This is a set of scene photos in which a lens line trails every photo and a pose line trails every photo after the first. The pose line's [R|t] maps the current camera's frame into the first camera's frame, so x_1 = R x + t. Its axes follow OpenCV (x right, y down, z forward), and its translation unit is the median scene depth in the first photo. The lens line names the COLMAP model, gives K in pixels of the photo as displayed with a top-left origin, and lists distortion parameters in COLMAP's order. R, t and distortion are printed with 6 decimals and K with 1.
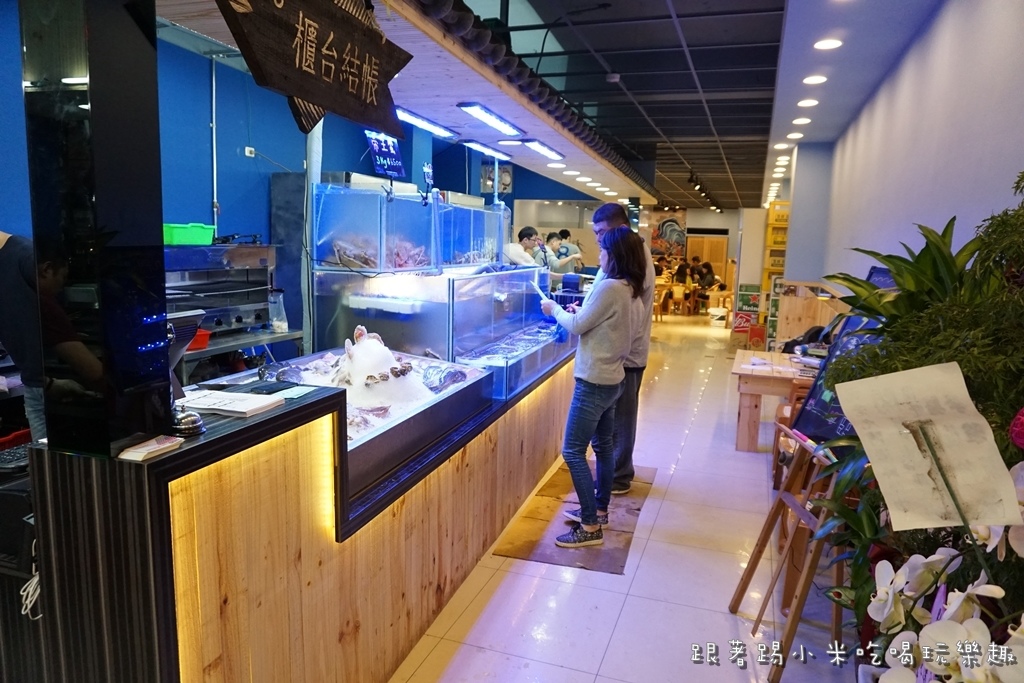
lens RADIAL K [[682.9, 0, 511.2], [0, 682.9, 342.7], [0, 0, 1]] dist [-0.033243, 0.000975]
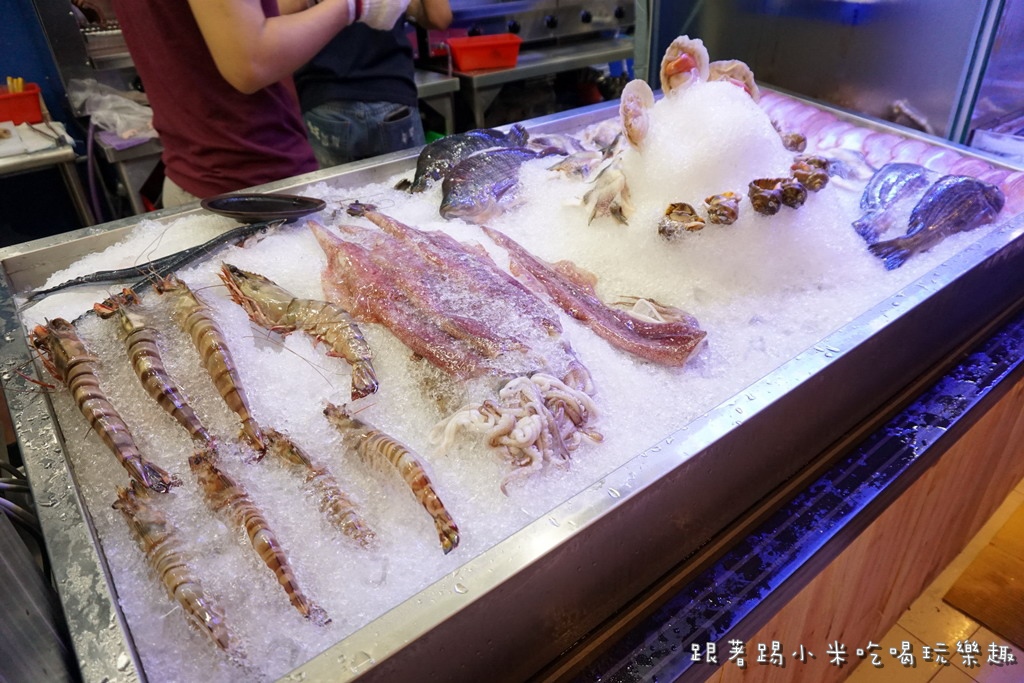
lens RADIAL K [[682.9, 0, 515.9], [0, 682.9, 344.6], [0, 0, 1]] dist [-0.033243, 0.000975]
pose [[0.814718, 0.247652, -0.524312, -0.076389], [-0.014413, 0.912578, 0.408649, -0.021301], [0.579679, -0.325377, 0.747063, 0.639348]]
